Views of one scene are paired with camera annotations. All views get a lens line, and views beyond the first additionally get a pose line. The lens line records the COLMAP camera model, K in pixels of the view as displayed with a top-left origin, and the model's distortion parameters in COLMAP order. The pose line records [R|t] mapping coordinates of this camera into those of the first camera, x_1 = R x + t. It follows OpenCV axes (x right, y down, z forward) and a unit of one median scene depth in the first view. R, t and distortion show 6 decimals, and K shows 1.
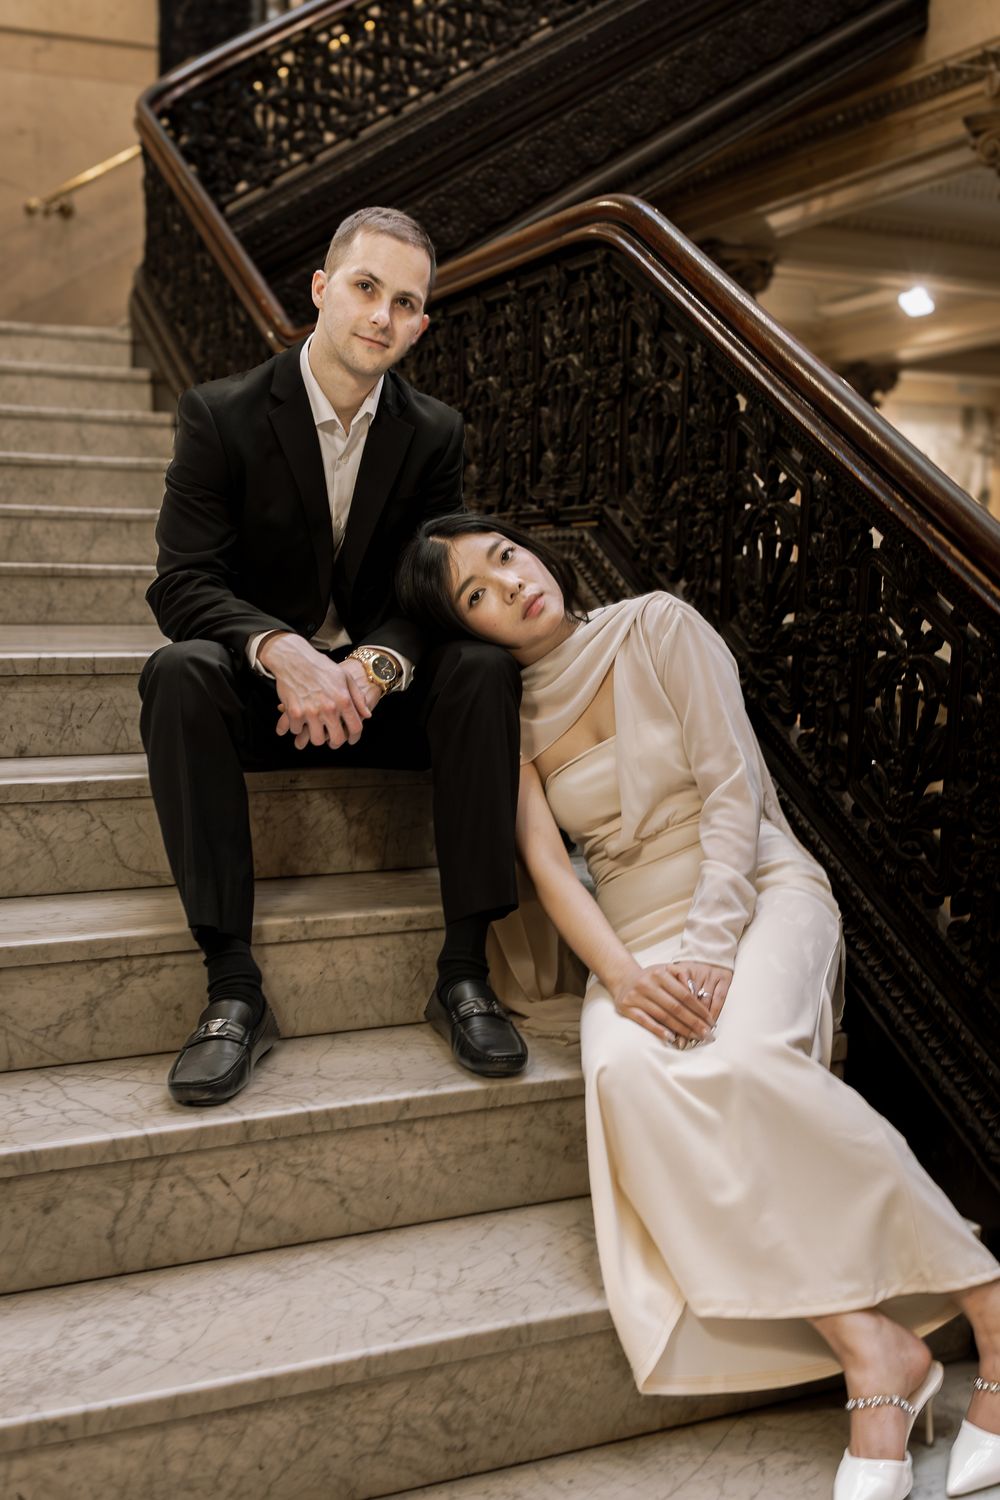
lens RADIAL K [[1675.1, 0, 500.0], [0, 1675.1, 750.0], [0, 0, 1]] dist [0.214466, -0.582276]
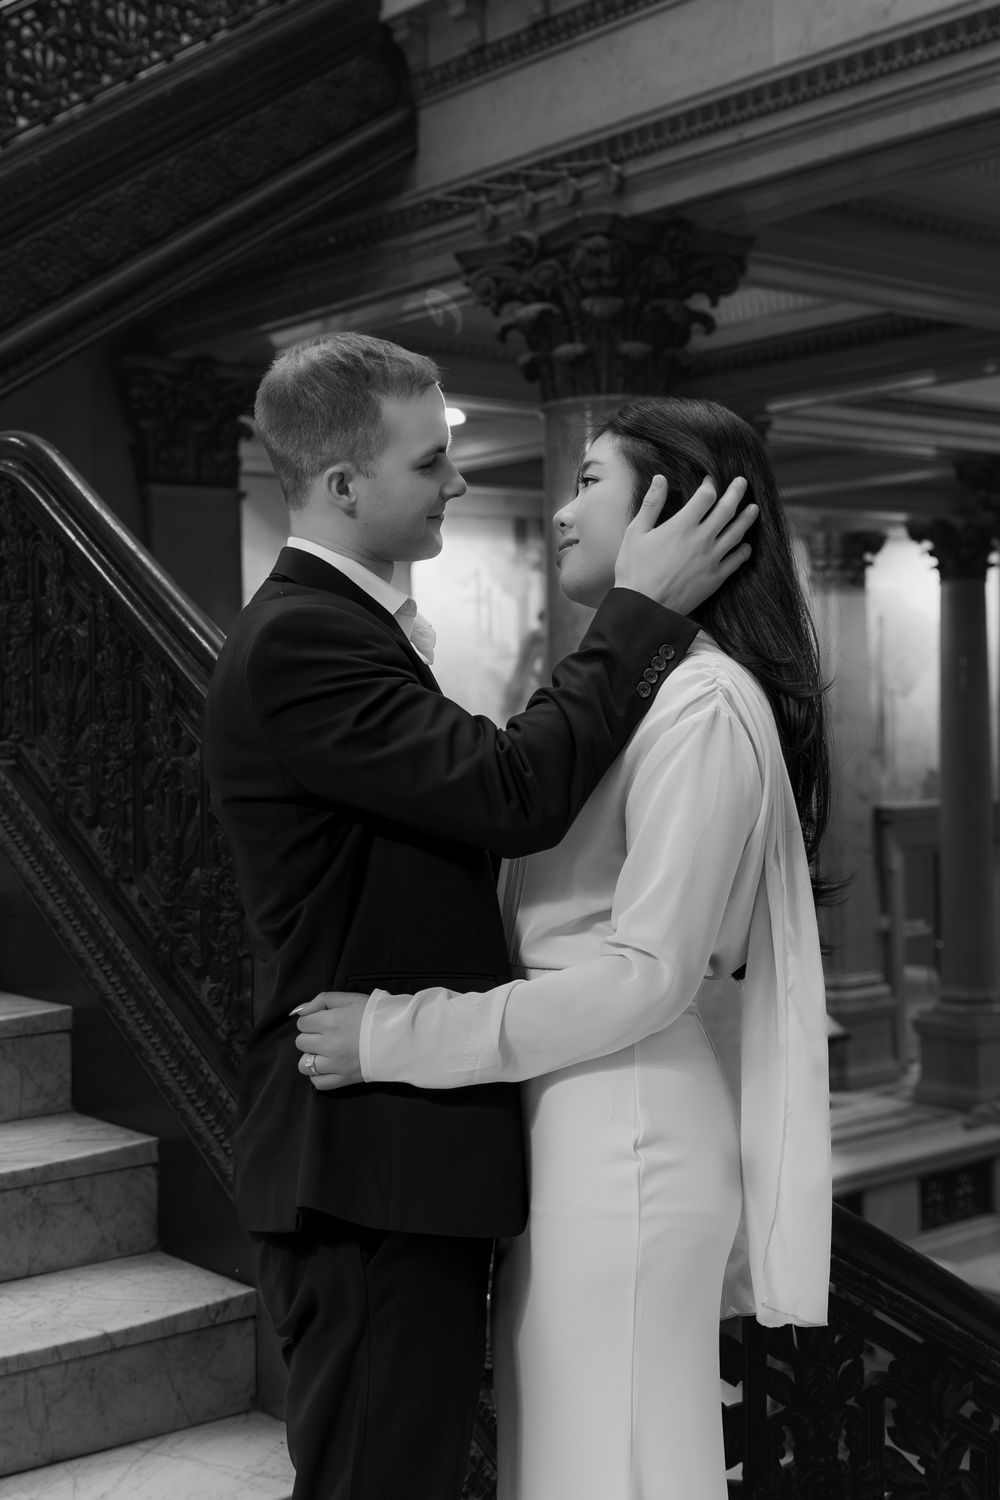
lens RADIAL K [[2033.4, 0, 500.0], [0, 2033.4, 750.0], [0, 0, 1]] dist [0.004080, -0.104172]
pose [[0.969951, -0.033725, 0.240951, 0.048545], [0.052631, 0.995982, -0.072462, -0.044765], [-0.237539, 0.082966, 0.967828, -0.186864]]
